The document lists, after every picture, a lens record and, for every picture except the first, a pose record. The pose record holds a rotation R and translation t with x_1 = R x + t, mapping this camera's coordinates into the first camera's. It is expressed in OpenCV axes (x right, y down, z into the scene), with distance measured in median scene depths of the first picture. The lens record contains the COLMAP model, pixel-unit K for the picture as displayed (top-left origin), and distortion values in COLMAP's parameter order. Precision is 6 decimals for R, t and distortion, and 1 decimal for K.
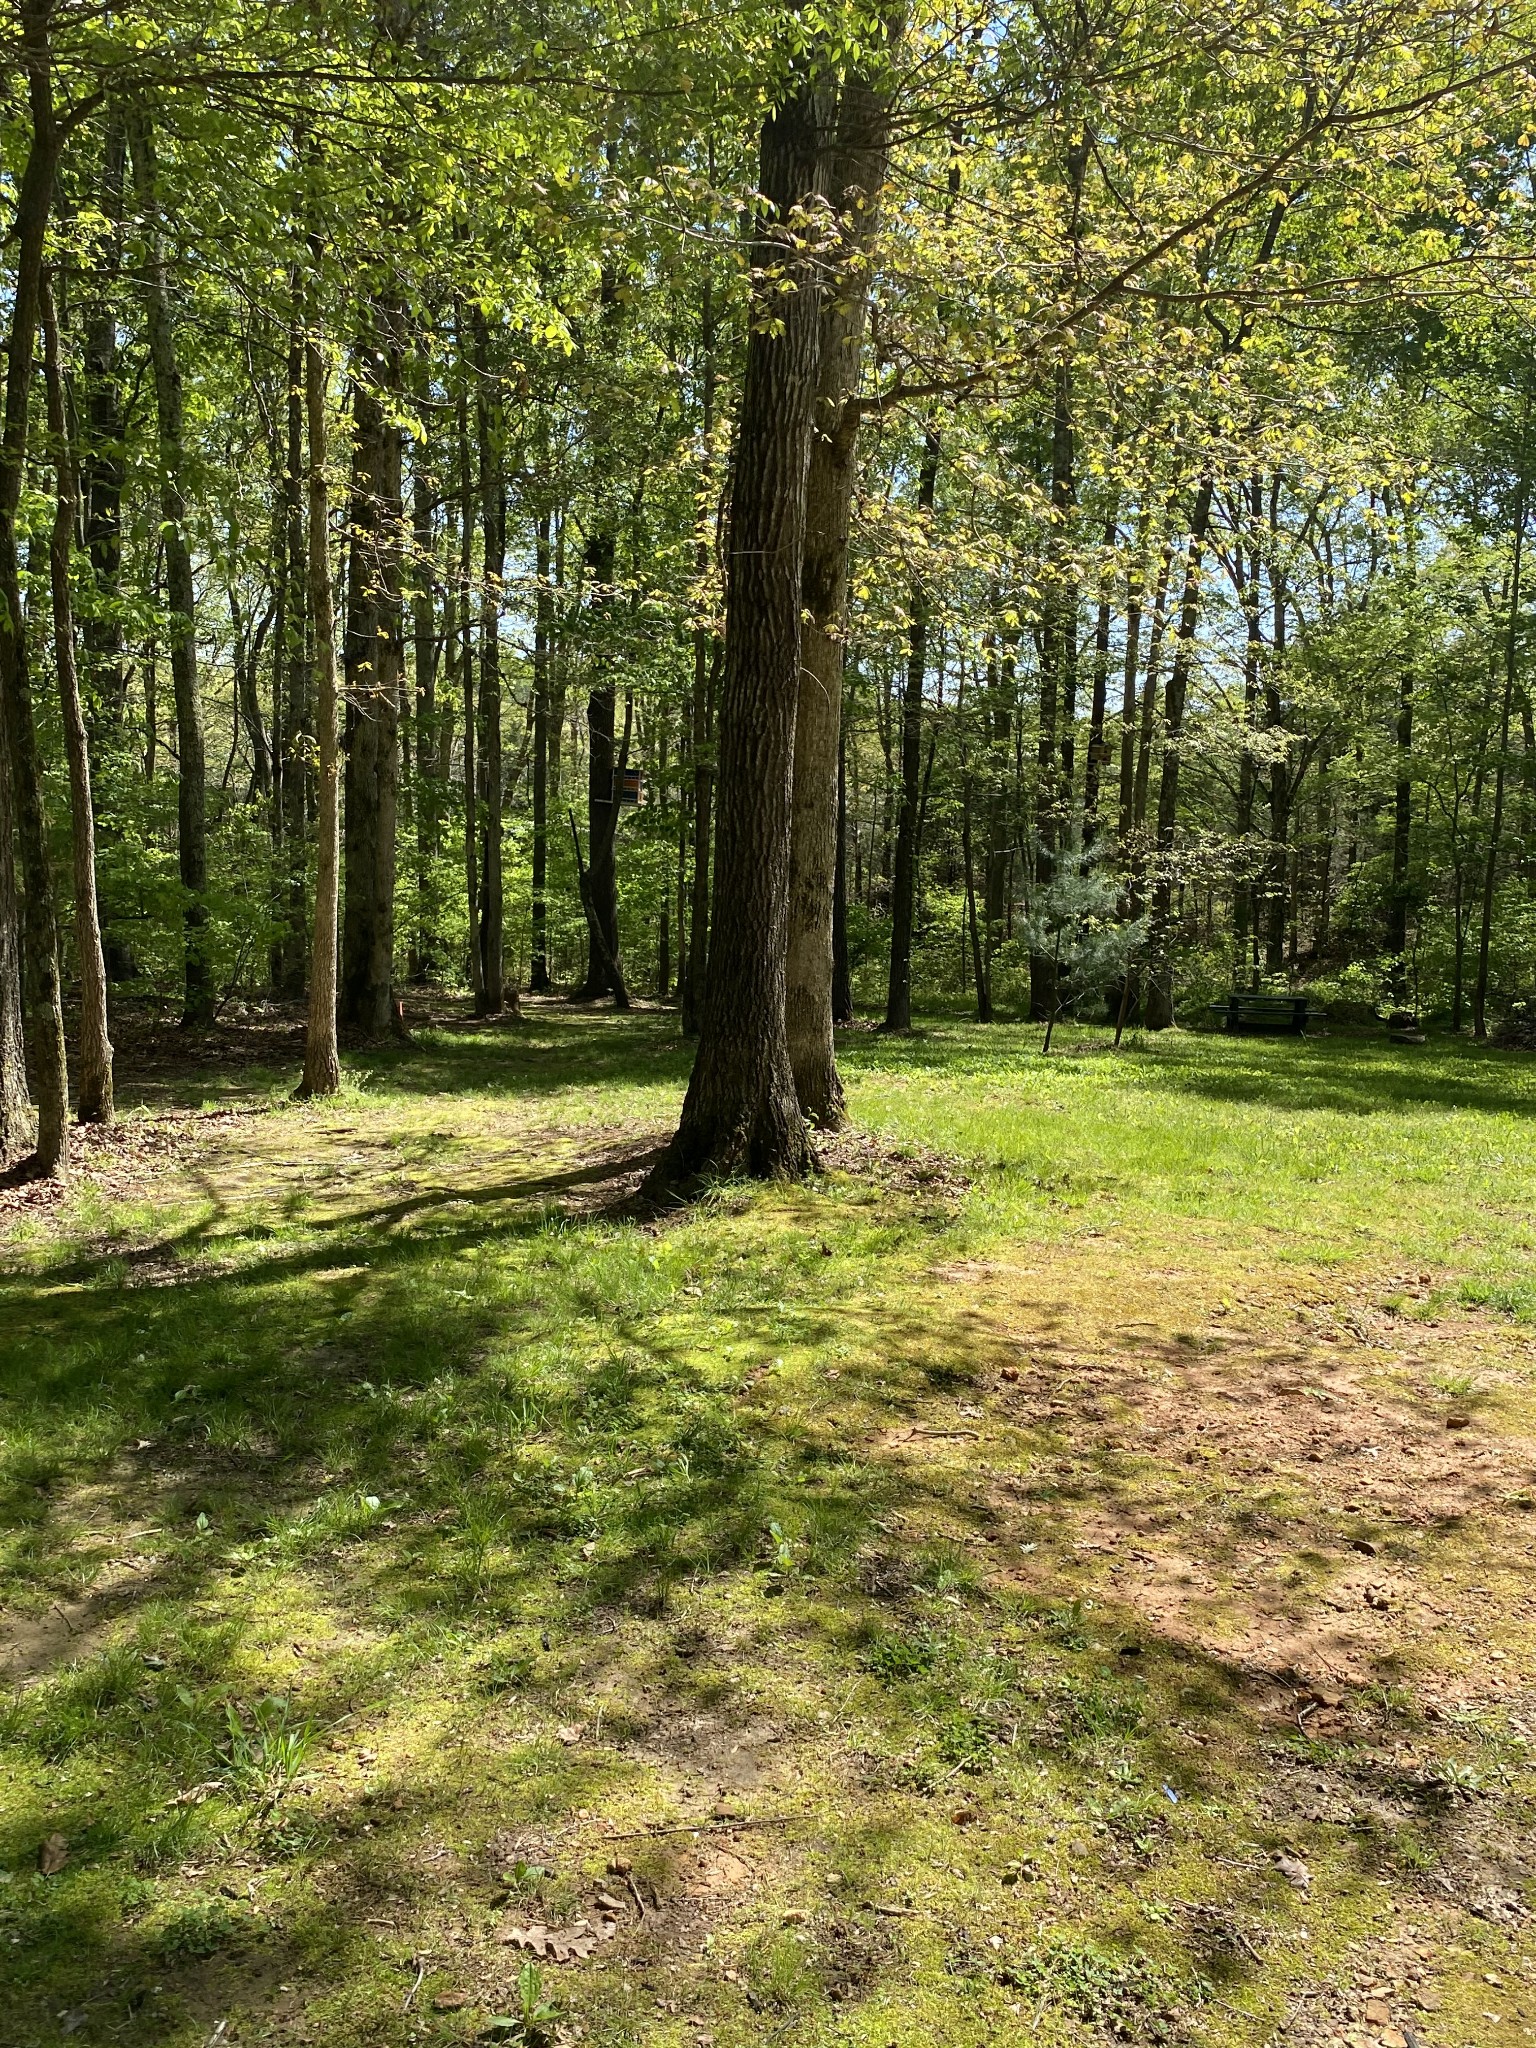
lens RADIAL K [[1586.8, 0, 764.6], [0, 1586.8, 1017.0], [0, 0, 1]] dist [0.032201, -0.028886]
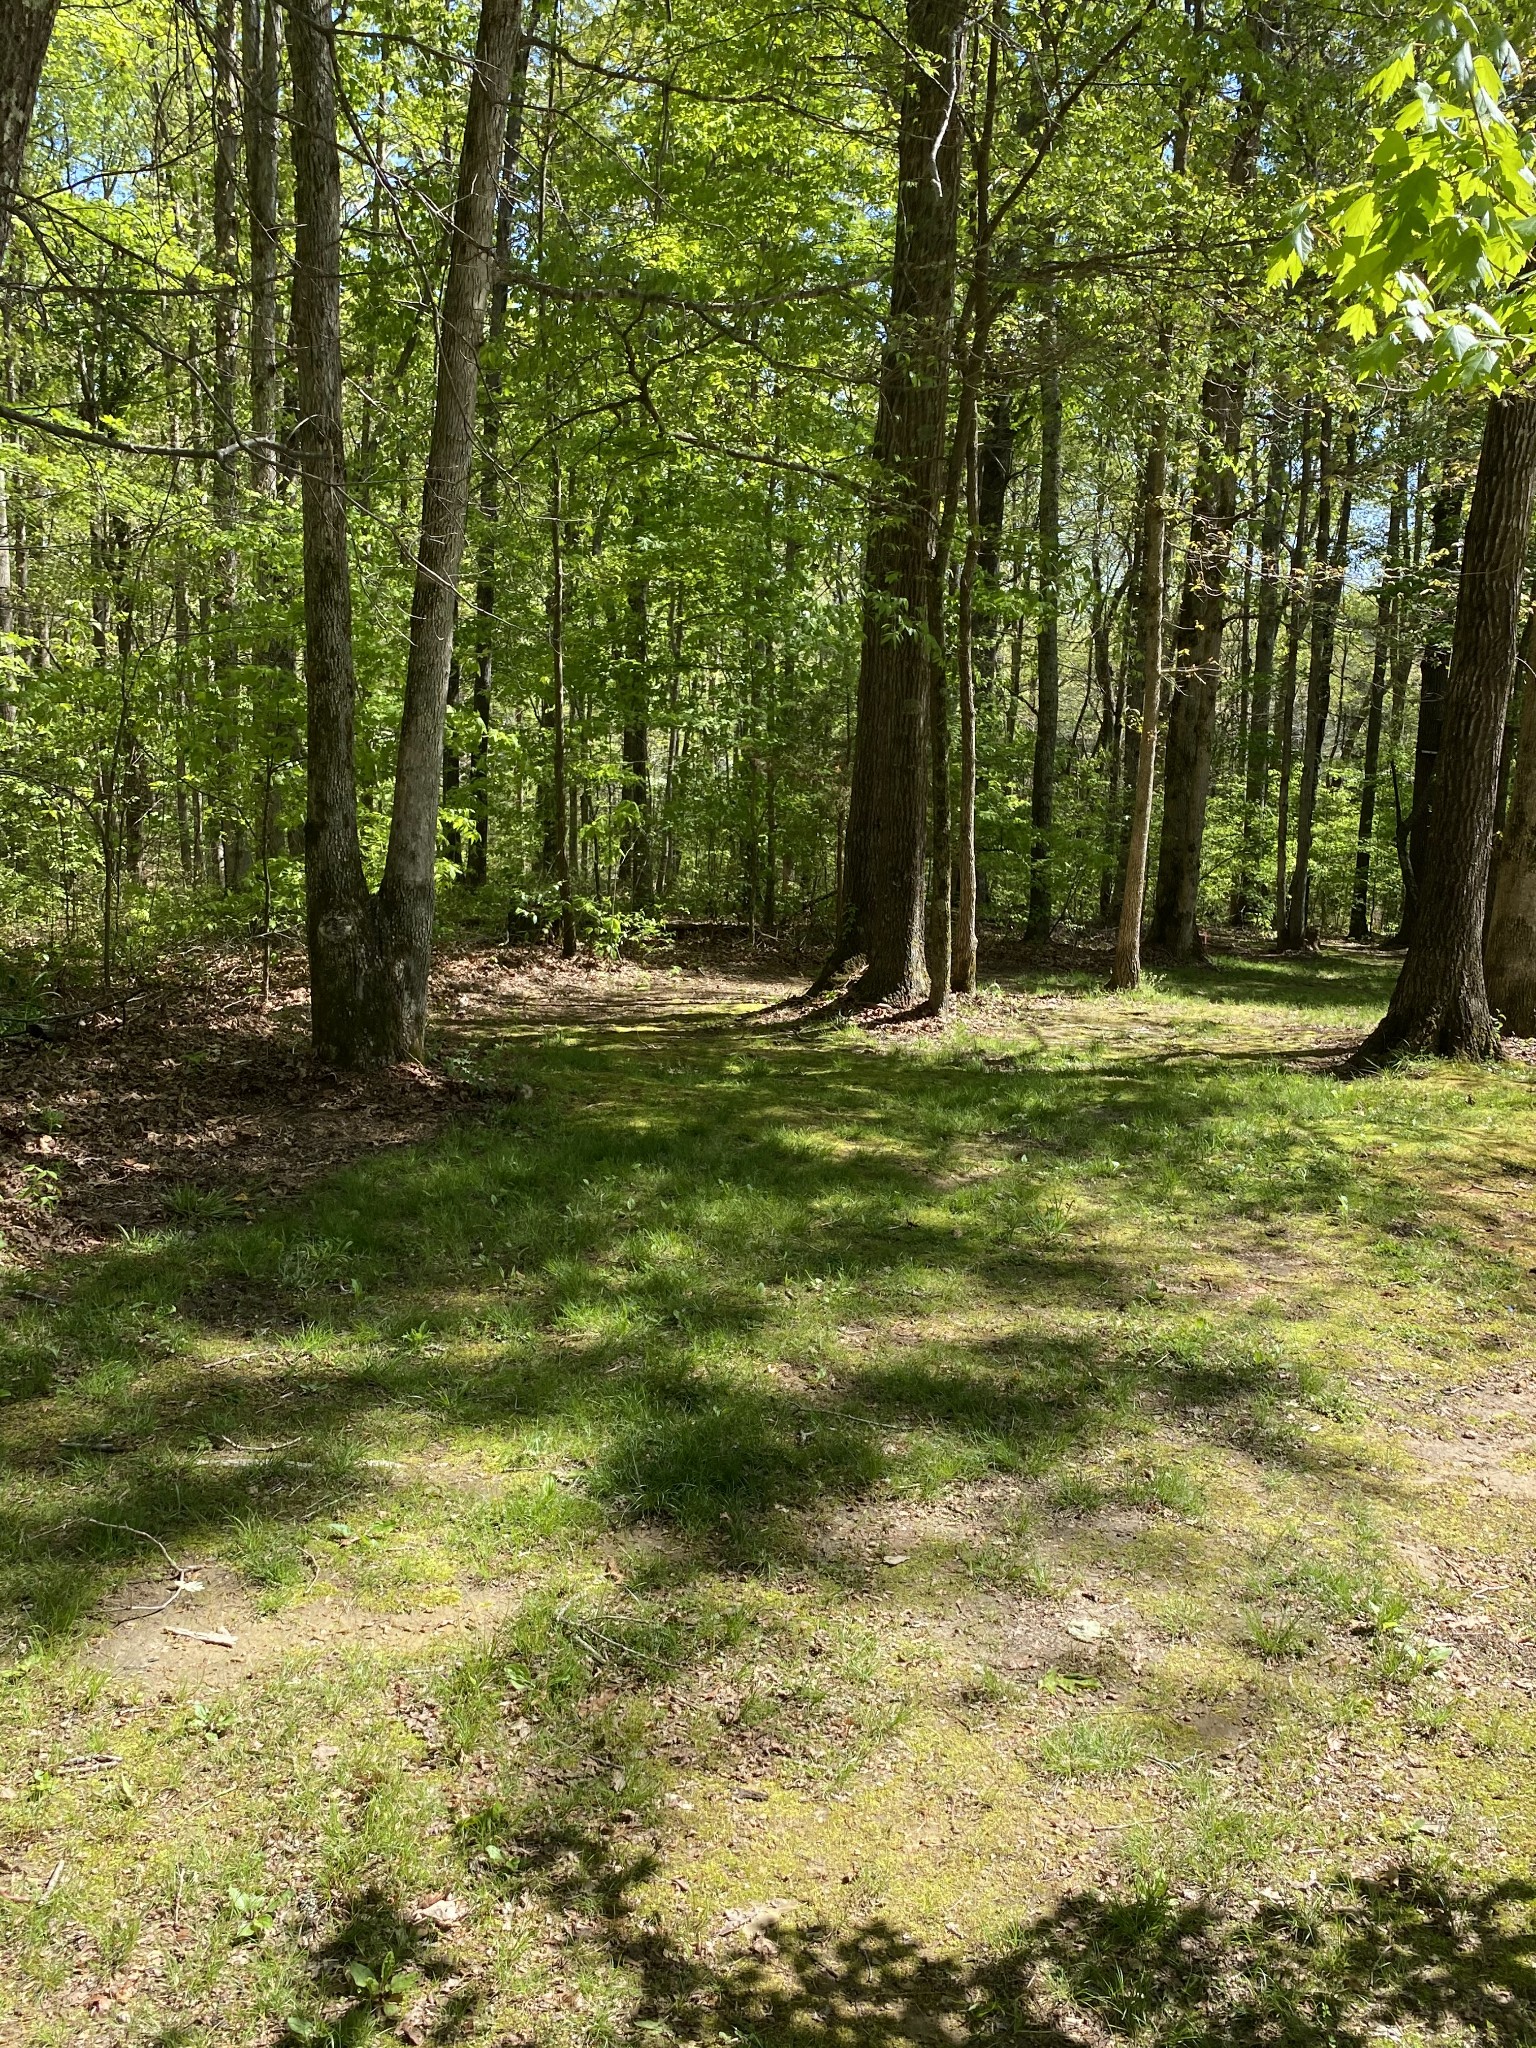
lens RADIAL K [[1586.8, 0, 768.5], [0, 1586.8, 1019.5], [0, 0, 1]] dist [0.032201, -0.028886]
pose [[0.871962, 0.078908, -0.483172, 0.092351], [-0.062862, 0.996802, 0.049346, 0.027975], [0.485521, -0.012655, 0.874133, -0.261465]]
